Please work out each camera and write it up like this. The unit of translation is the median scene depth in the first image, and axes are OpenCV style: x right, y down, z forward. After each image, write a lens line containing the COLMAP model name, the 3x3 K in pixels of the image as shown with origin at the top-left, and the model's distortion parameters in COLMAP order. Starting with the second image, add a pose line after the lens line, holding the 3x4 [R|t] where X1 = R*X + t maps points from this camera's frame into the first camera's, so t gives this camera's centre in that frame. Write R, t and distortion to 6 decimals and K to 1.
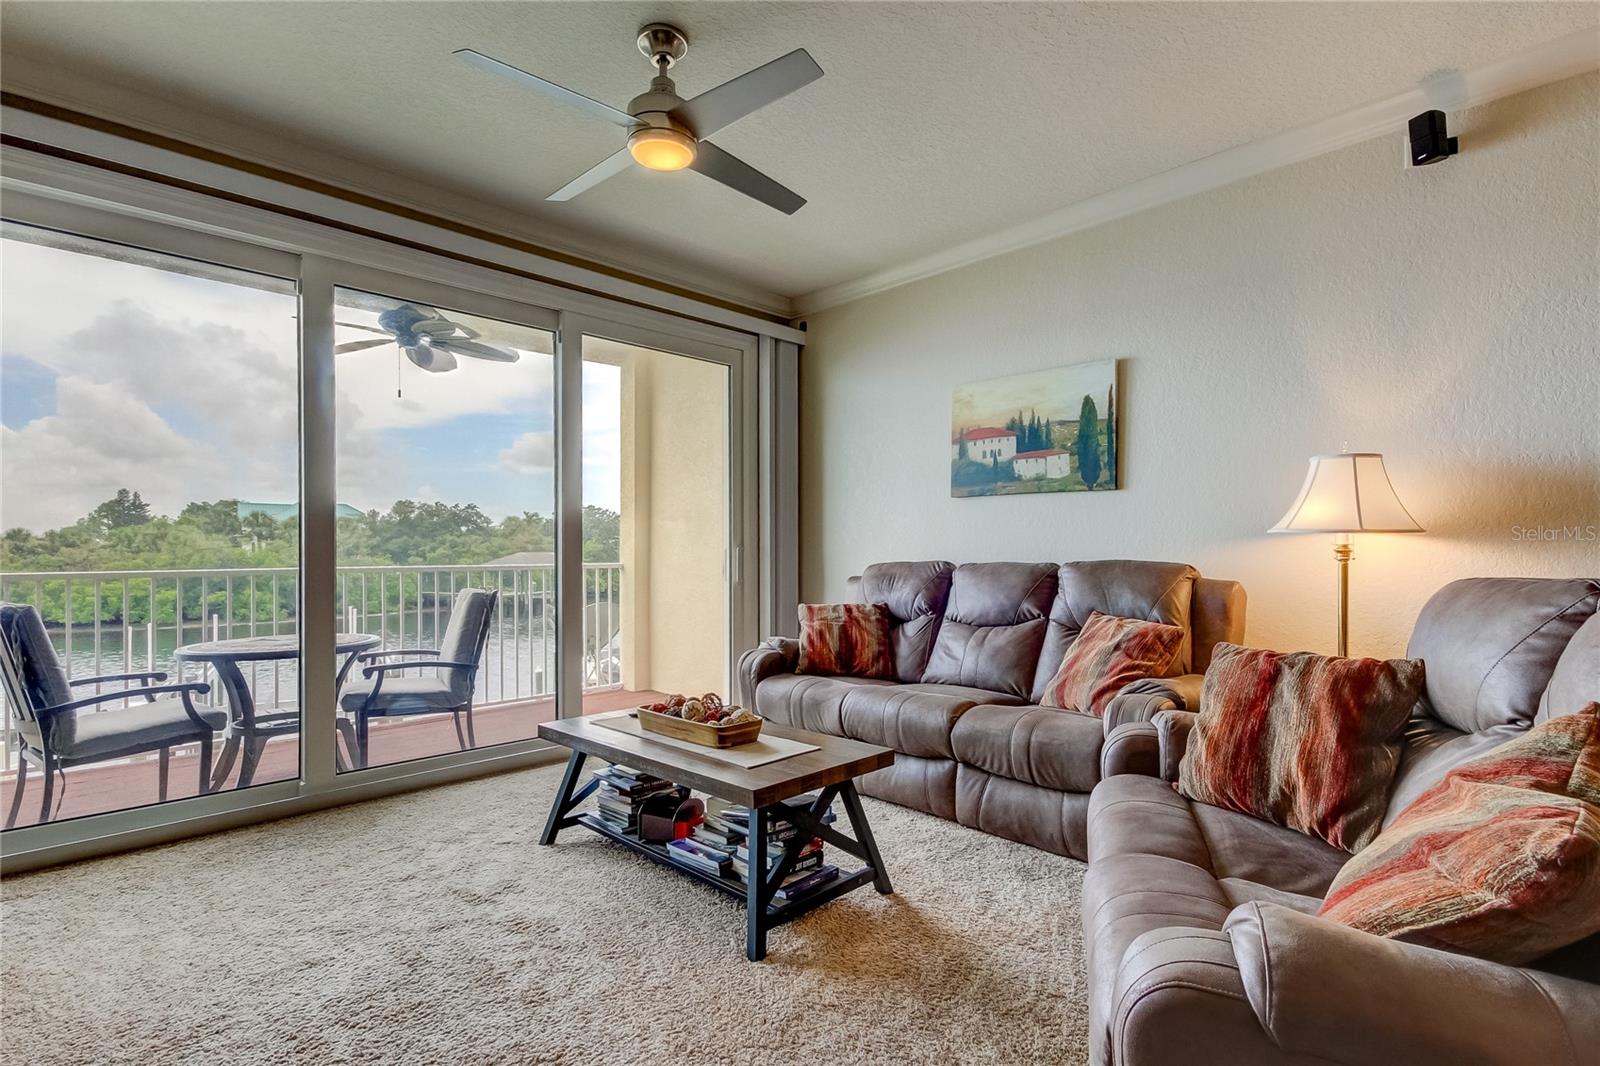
lens RADIAL K [[750.7, 0, 792.3], [0, 750.7, 548.8], [0, 0, 1]] dist [0.021281, -0.006698]
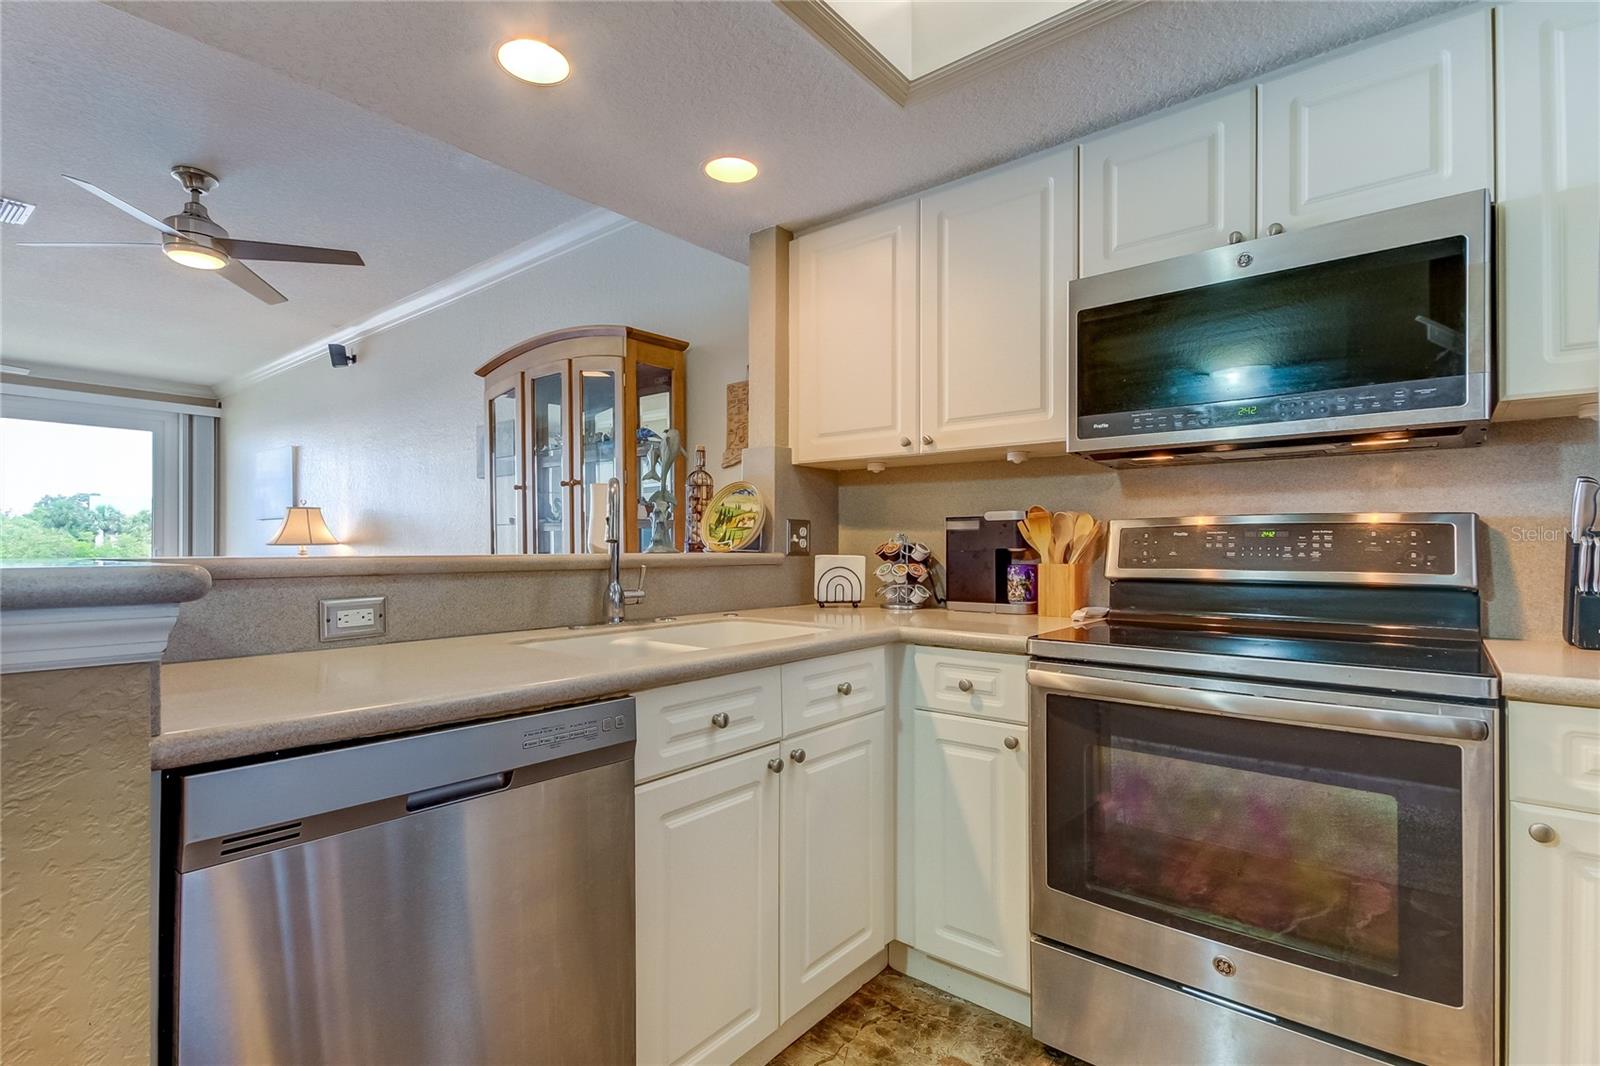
lens RADIAL K [[750.7, 0, 785.3], [0, 750.7, 569.0], [0, 0, 1]] dist [0.021281, -0.006698]
pose [[0.996618, 0.000907, 0.082169, 0.767886], [-0.003631, 0.999448, 0.033012, -0.016571], [-0.082094, -0.033198, 0.996072, -0.465713]]
